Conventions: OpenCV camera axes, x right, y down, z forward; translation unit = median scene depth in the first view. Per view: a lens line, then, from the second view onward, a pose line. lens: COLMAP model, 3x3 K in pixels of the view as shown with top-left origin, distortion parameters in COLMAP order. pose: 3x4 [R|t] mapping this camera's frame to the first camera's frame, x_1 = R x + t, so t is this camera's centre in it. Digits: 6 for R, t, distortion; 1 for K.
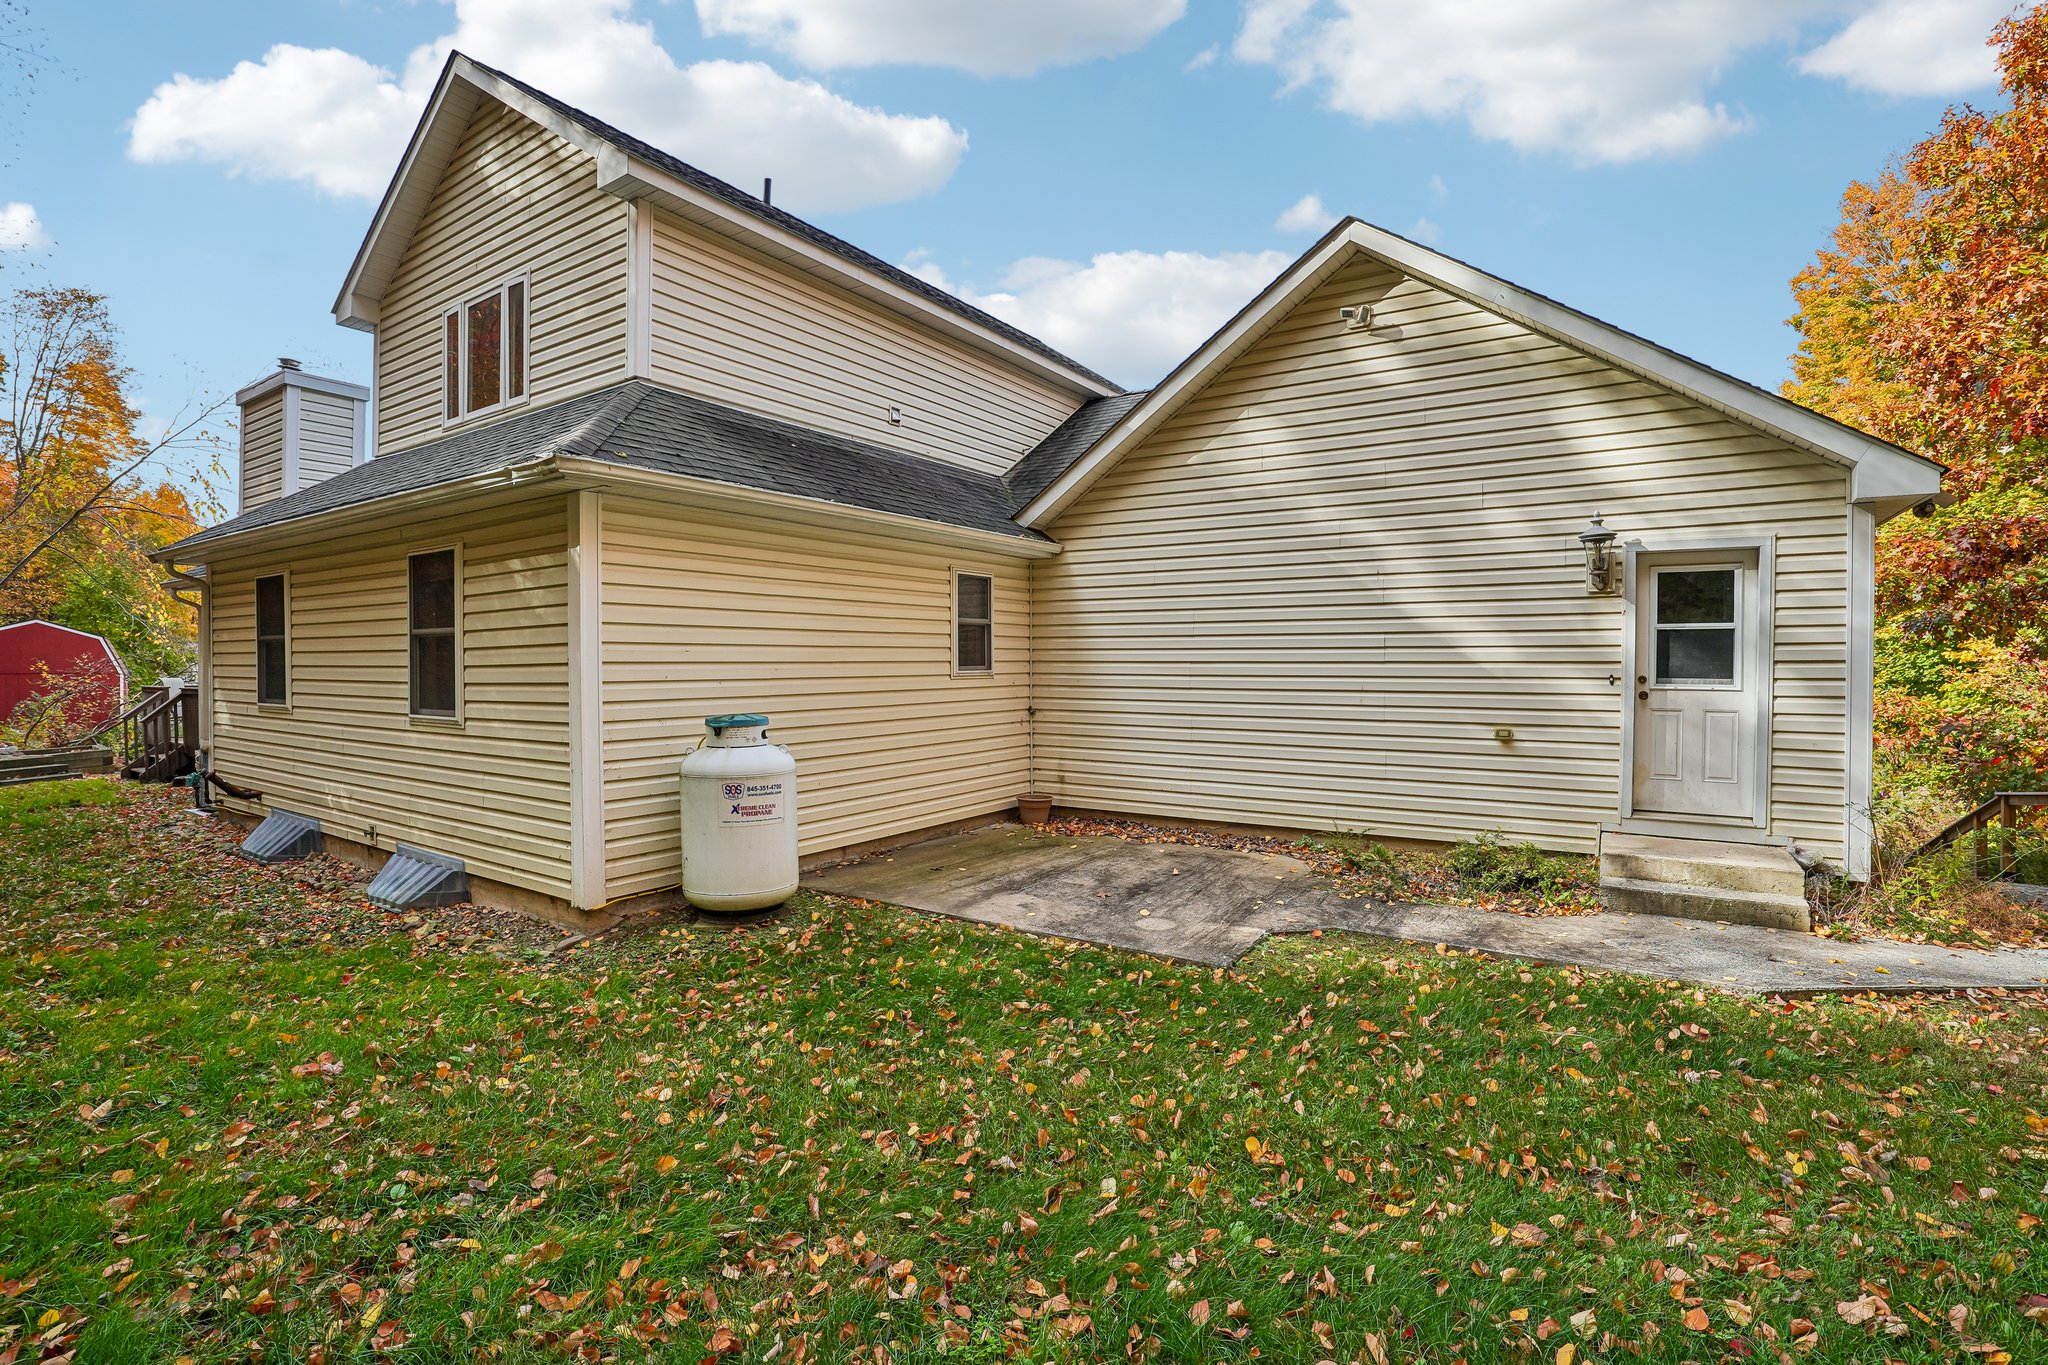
lens RADIAL K [[946.0, 0, 1024.0], [0, 946.0, 682.5], [0, 0, 1]] dist [-0.033110, 0.000441]
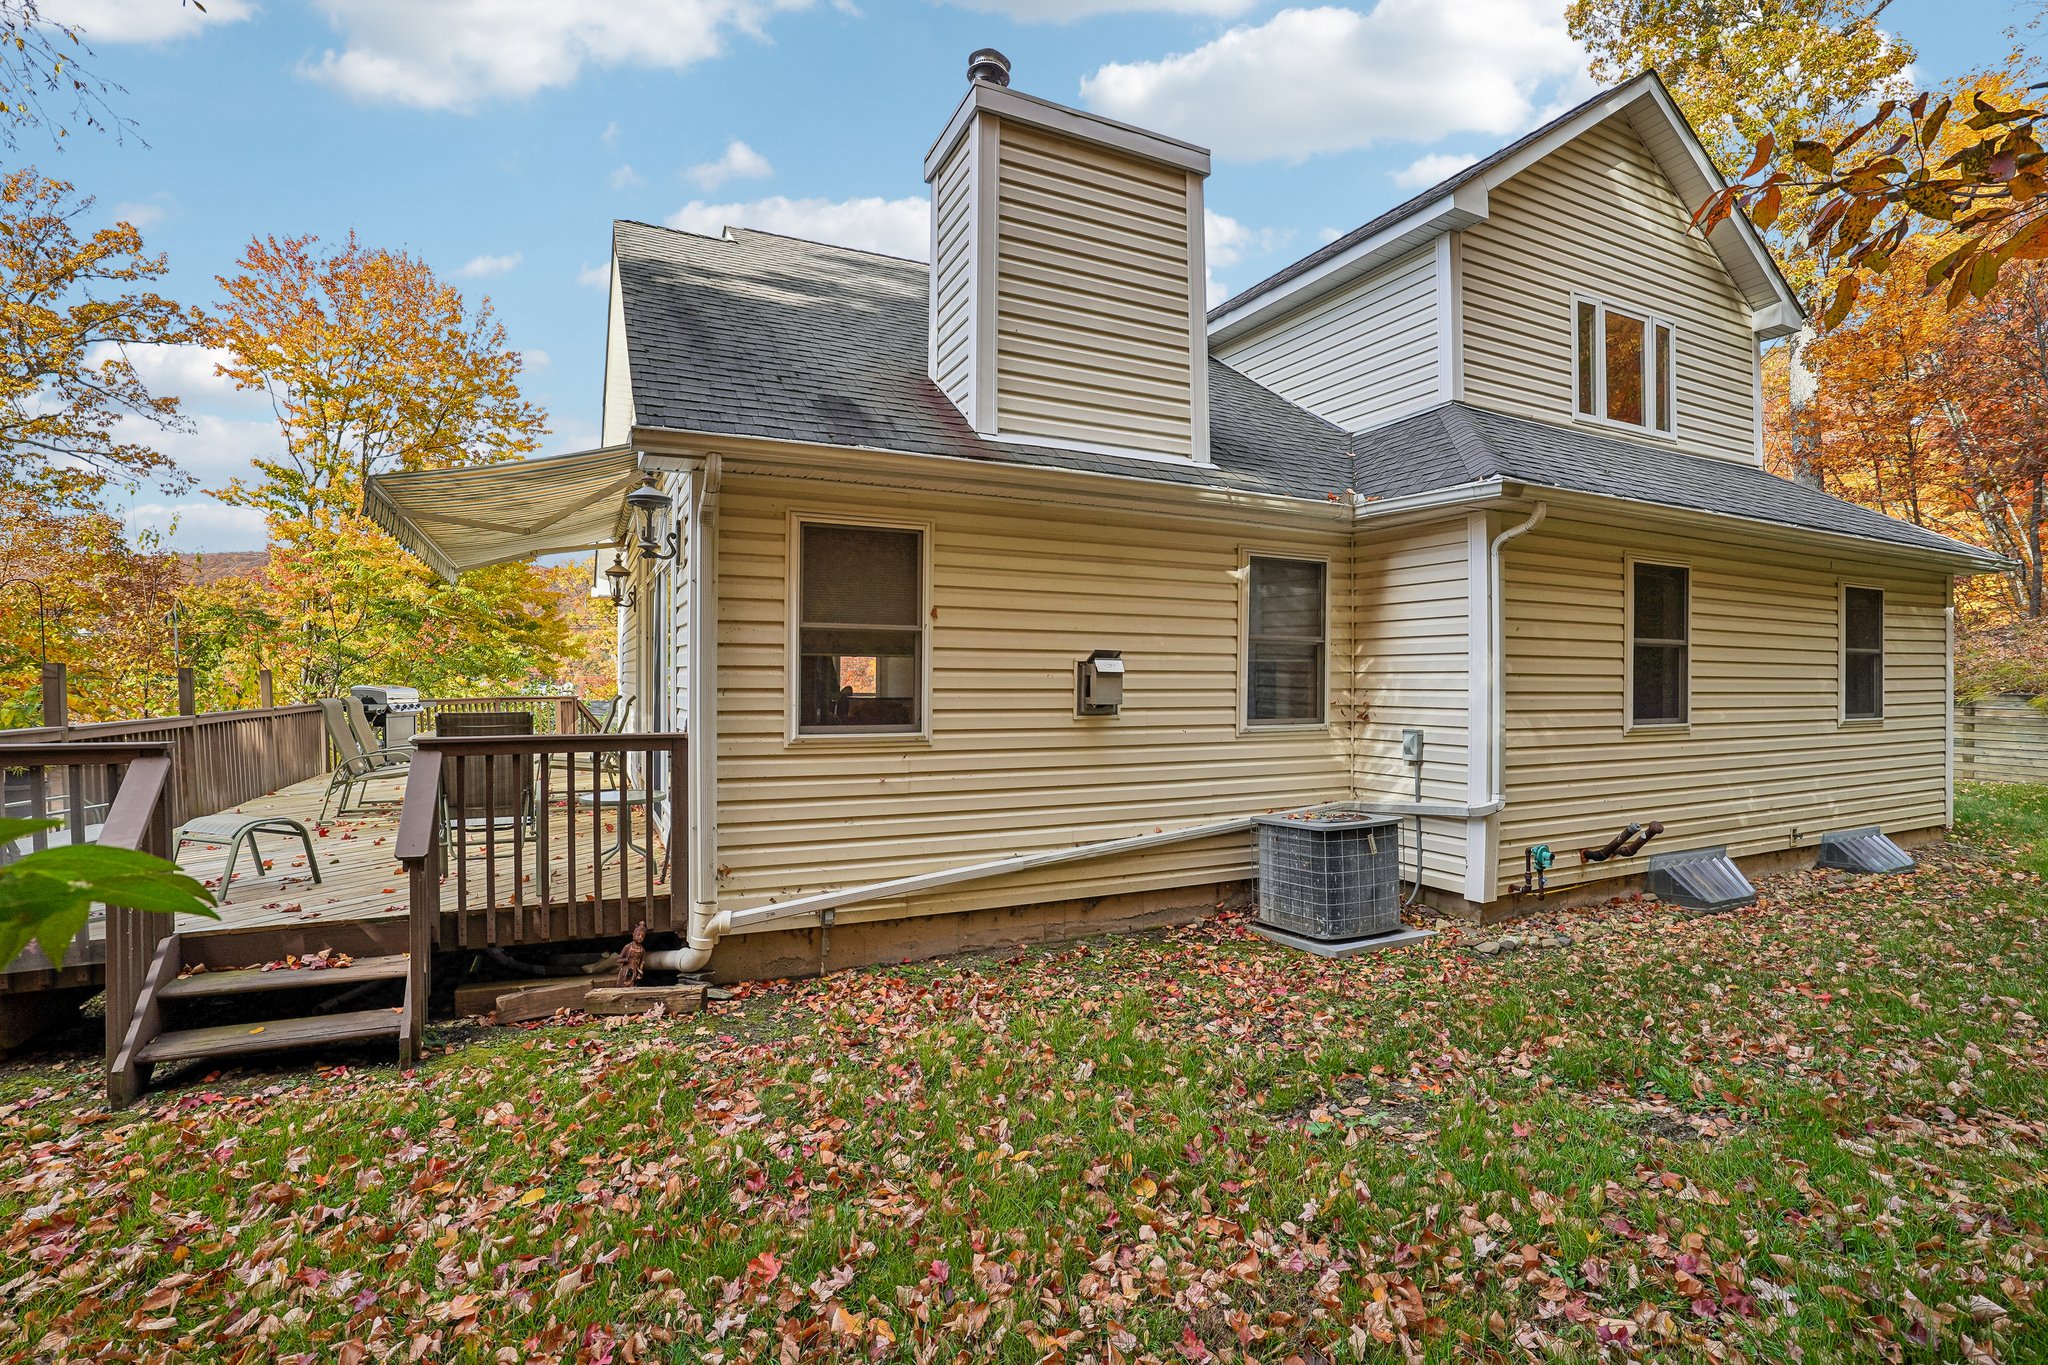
lens RADIAL K [[946.0, 0, 1024.0], [0, 946.0, 682.5], [0, 0, 1]] dist [-0.033110, 0.000441]
pose [[0.487950, -0.001113, 0.872871, -1.858597], [0.016300, 0.999836, -0.007837, -0.016918], [-0.872719, 0.018051, 0.487888, 1.133784]]
